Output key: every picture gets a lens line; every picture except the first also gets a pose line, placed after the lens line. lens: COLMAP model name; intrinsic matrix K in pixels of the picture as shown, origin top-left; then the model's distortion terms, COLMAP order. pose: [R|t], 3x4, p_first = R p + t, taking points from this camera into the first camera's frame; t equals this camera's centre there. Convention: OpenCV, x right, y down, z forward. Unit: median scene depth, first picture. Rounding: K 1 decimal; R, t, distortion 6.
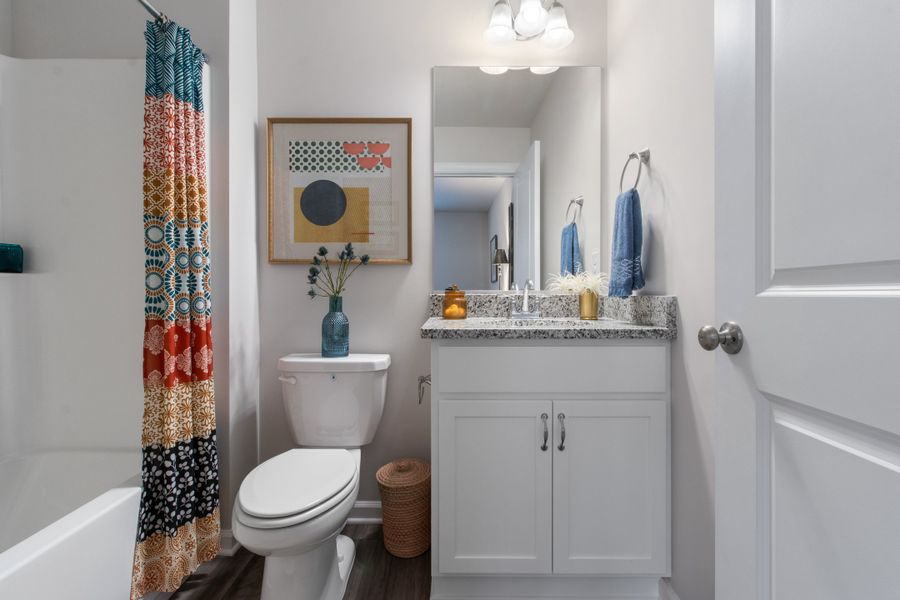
lens RADIAL K [[413.0, 0, 450.9], [0, 413.0, 295.8], [0, 0, 1]] dist [0.001933, -0.001741]
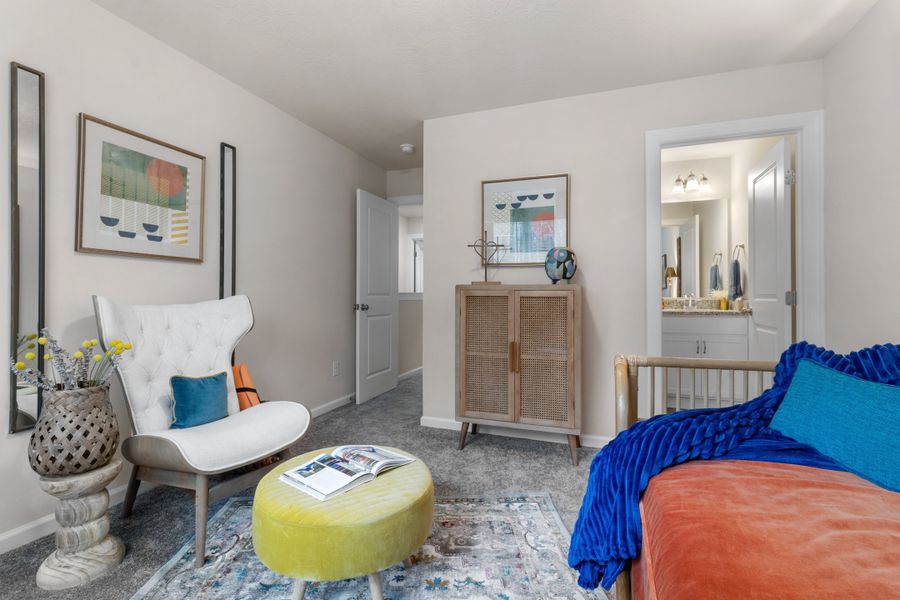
lens RADIAL K [[413.0, 0, 450.7], [0, 413.0, 293.4], [0, 0, 1]] dist [0.001933, -0.001741]
pose [[0.940296, -0.000471, -0.340358, -0.282774], [-0.003902, 0.999918, -0.012164, -0.002901], [0.340336, 0.012765, 0.940217, -1.574199]]
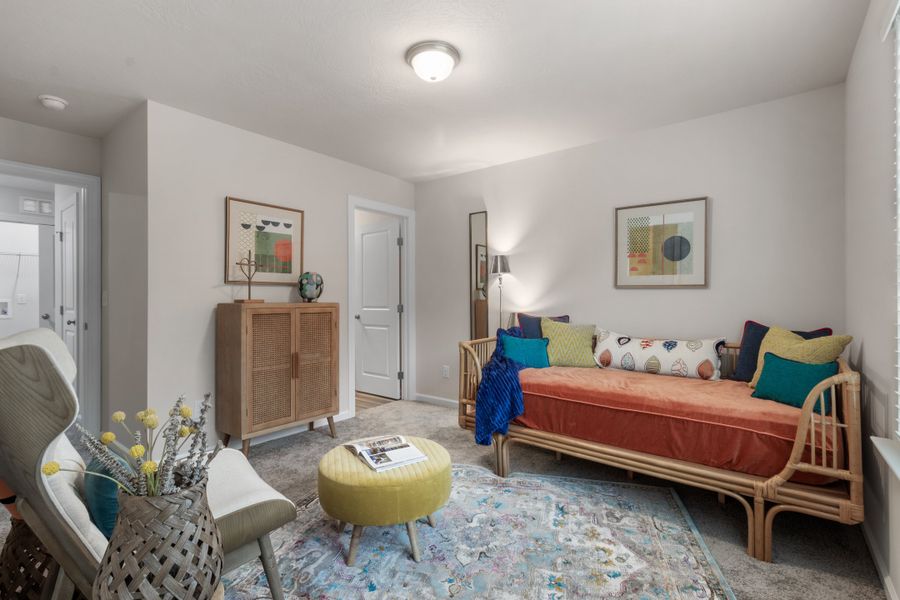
lens RADIAL K [[413.0, 0, 449.3], [0, 413.0, 299.4], [0, 0, 1]] dist [0.001933, -0.001741]
pose [[0.617514, -0.004656, 0.786546, -1.431156], [0.010135, 0.999947, -0.002037, -0.054044], [-0.786495, 0.009230, 0.617528, -1.665736]]
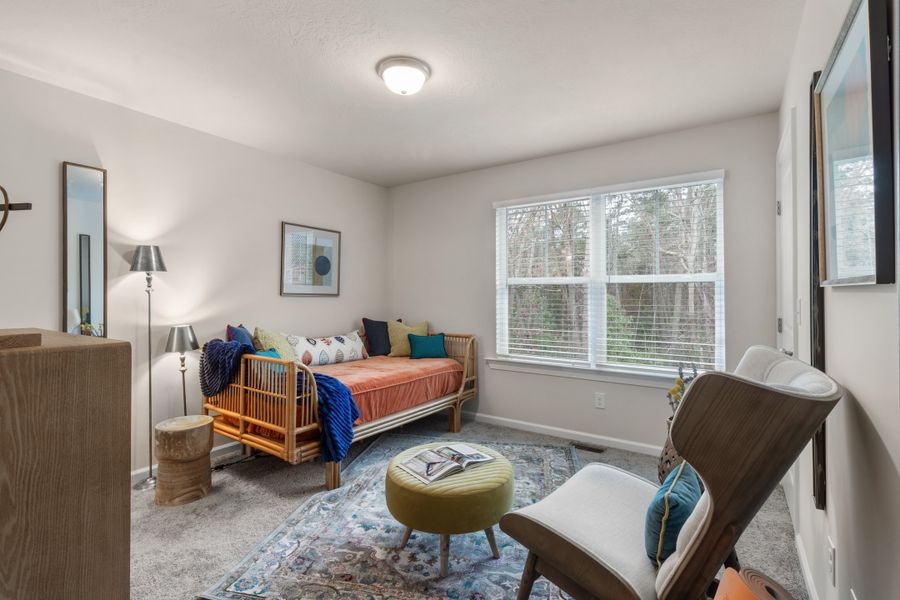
lens RADIAL K [[413.0, 0, 447.8], [0, 413.0, 296.7], [0, 0, 1]] dist [0.001933, -0.001741]
pose [[-0.823835, 0.000505, 0.566829, -1.312973], [0.005922, 0.999953, 0.007716, -0.101617], [-0.566799, 0.009713, -0.823799, -0.053106]]
